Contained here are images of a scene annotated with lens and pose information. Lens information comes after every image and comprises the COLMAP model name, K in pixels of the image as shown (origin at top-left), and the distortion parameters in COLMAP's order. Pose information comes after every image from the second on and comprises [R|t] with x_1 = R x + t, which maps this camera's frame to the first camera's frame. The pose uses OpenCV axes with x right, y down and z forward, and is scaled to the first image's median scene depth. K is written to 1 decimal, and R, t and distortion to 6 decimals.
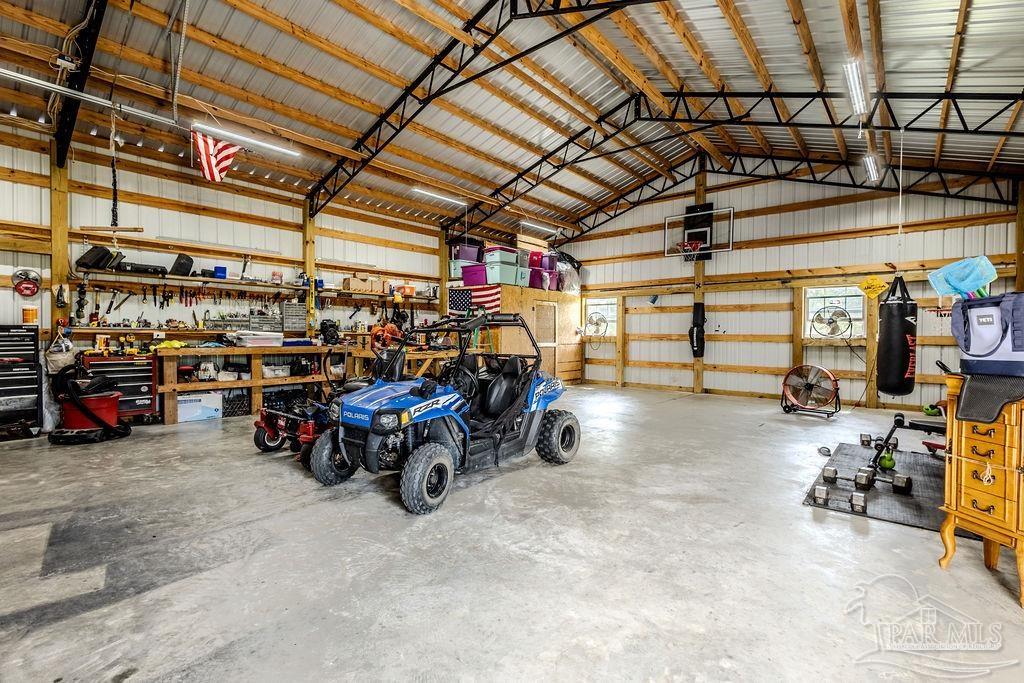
lens RADIAL K [[472.3, 0, 511.1], [0, 472.3, 343.9], [0, 0, 1]] dist [0.014930, -0.003195]
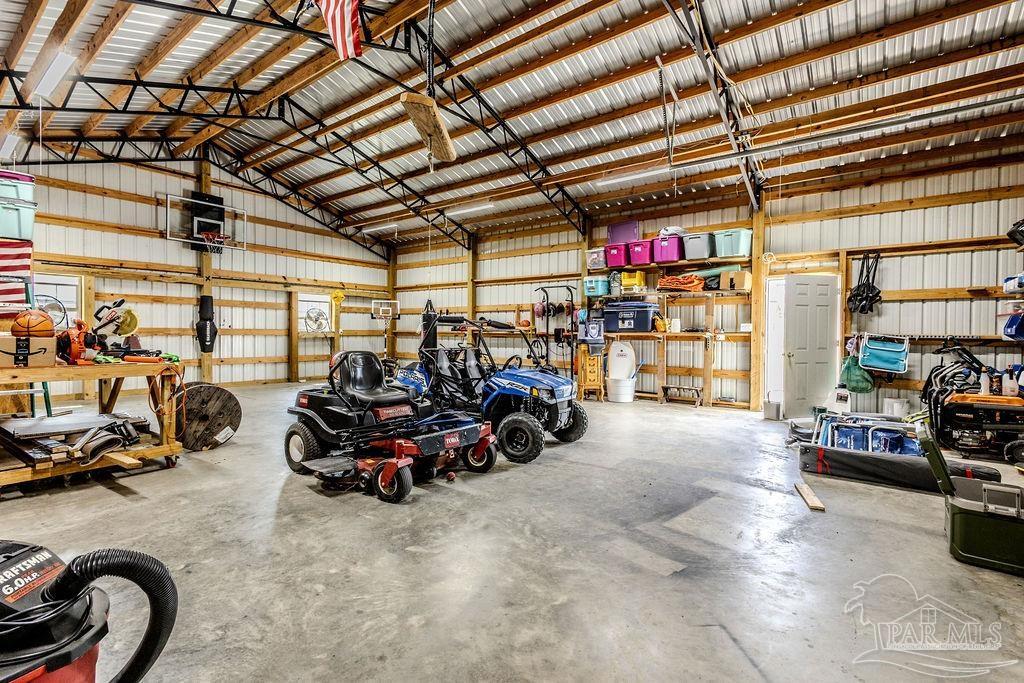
lens RADIAL K [[472.3, 0, 517.4], [0, 472.3, 337.0], [0, 0, 1]] dist [0.014930, -0.003195]
pose [[-0.058341, -0.019364, 0.998109, -0.662990], [0.012788, 0.999715, 0.020143, -0.015958], [-0.998215, 0.013938, -0.058077, 0.465511]]
